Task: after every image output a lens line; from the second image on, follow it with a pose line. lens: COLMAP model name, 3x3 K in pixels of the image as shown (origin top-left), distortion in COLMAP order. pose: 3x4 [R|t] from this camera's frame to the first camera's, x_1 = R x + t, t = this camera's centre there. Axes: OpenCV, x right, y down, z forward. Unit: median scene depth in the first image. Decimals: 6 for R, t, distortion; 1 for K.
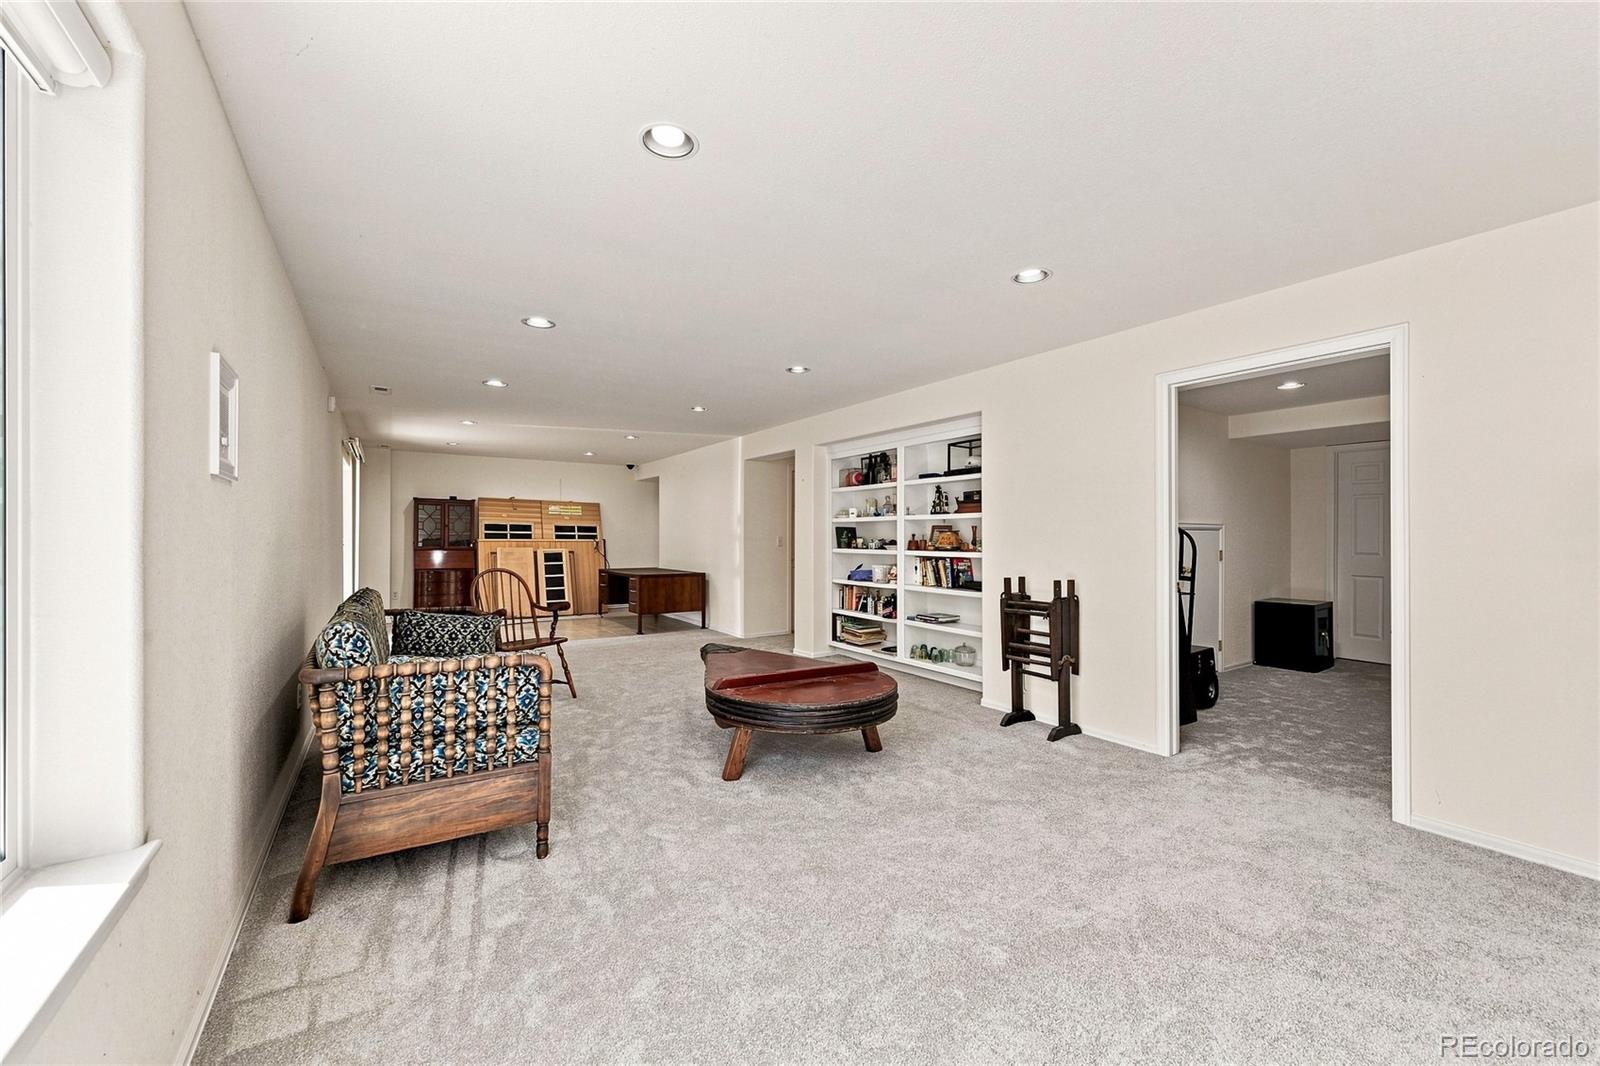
lens RADIAL K [[639.8, 0, 809.3], [0, 639.8, 529.8], [0, 0, 1]] dist [-0.000363, -0.000596]
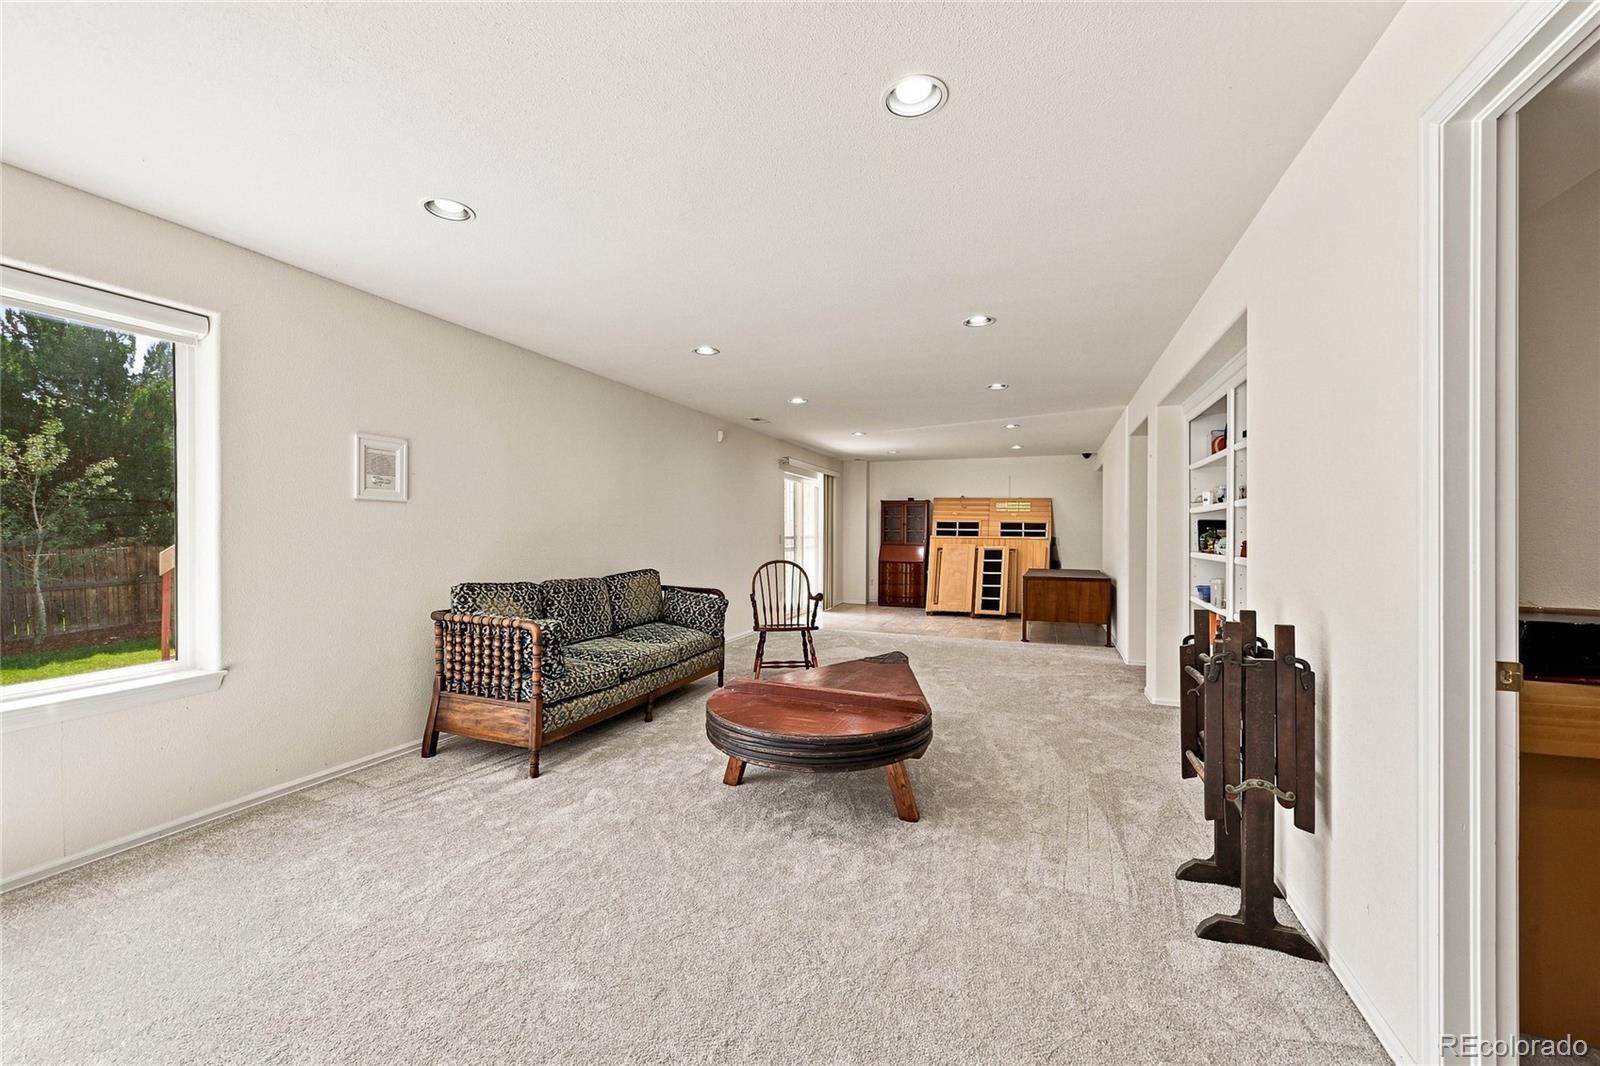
lens RADIAL K [[639.8, 0, 798.5], [0, 639.8, 532.1], [0, 0, 1]] dist [-0.000363, -0.000596]
pose [[0.569169, 0.000130, -0.822221, 0.257223], [0.005534, 0.999977, 0.003989, 0.002531], [0.822202, -0.006820, 0.569155, 0.188599]]
